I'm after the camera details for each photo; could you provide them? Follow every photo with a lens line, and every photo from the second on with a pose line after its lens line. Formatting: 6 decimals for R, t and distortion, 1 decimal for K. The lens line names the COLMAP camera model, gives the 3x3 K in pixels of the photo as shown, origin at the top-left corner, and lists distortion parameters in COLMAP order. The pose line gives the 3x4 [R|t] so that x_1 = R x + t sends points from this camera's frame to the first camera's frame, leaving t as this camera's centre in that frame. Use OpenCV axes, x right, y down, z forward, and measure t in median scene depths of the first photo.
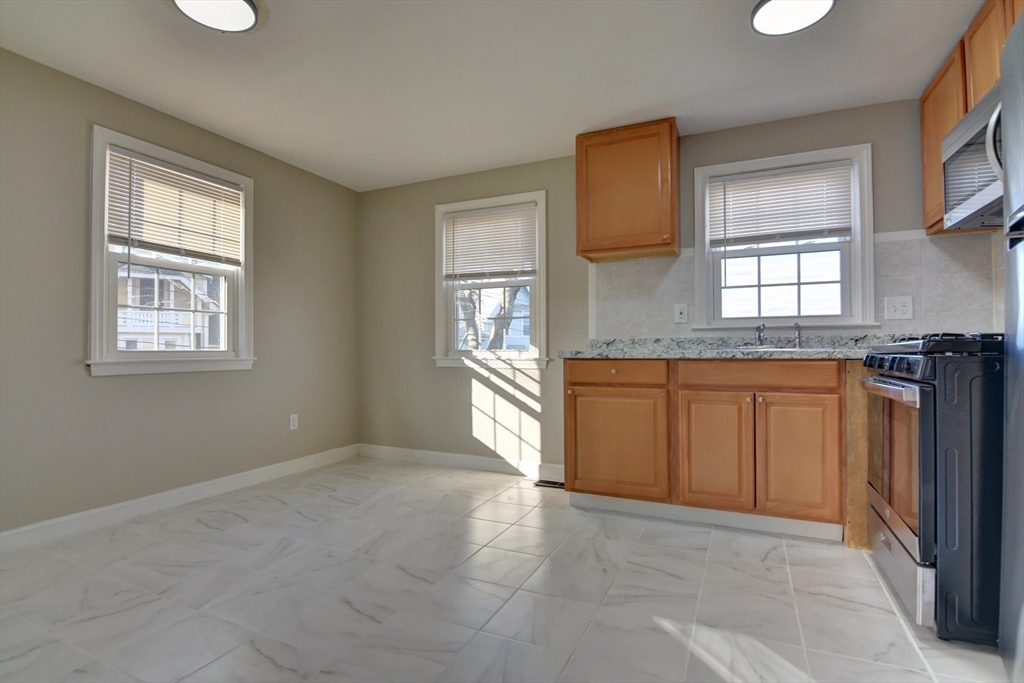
lens RADIAL K [[497.4, 0, 497.0], [0, 497.4, 341.6], [0, 0, 1]] dist [-0.013673, -0.003947]
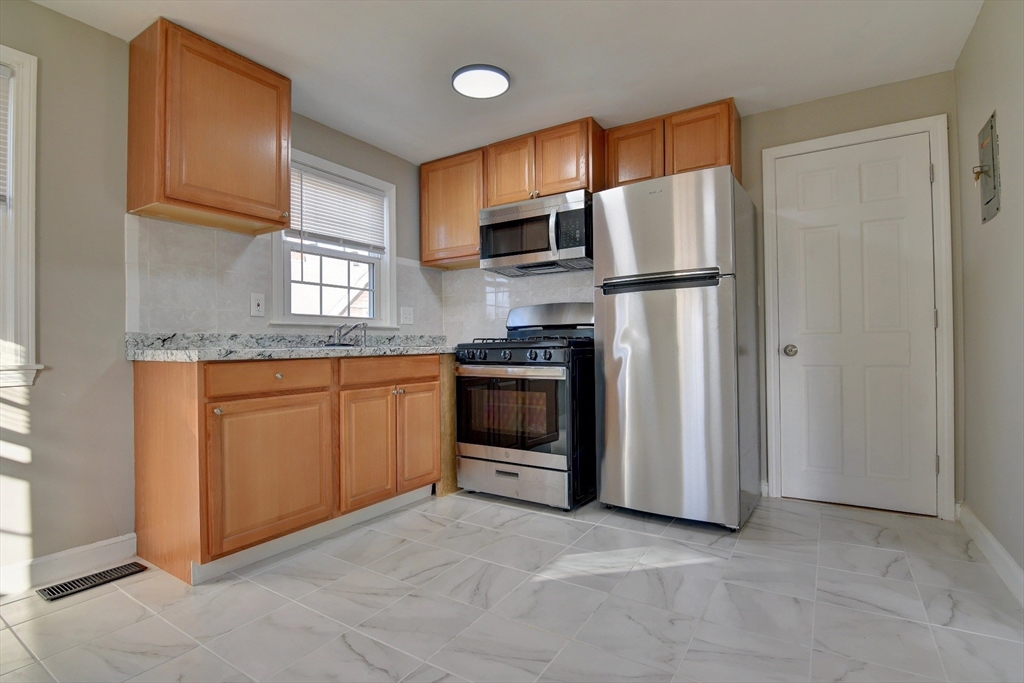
lens RADIAL K [[497.4, 0, 518.0], [0, 497.4, 341.6], [0, 0, 1]] dist [-0.013673, -0.003947]
pose [[0.112753, 0.009113, 0.993581, -0.473402], [-0.006613, 0.999943, -0.008421, 0.010922], [-0.993601, -0.005621, 0.112807, 0.528654]]
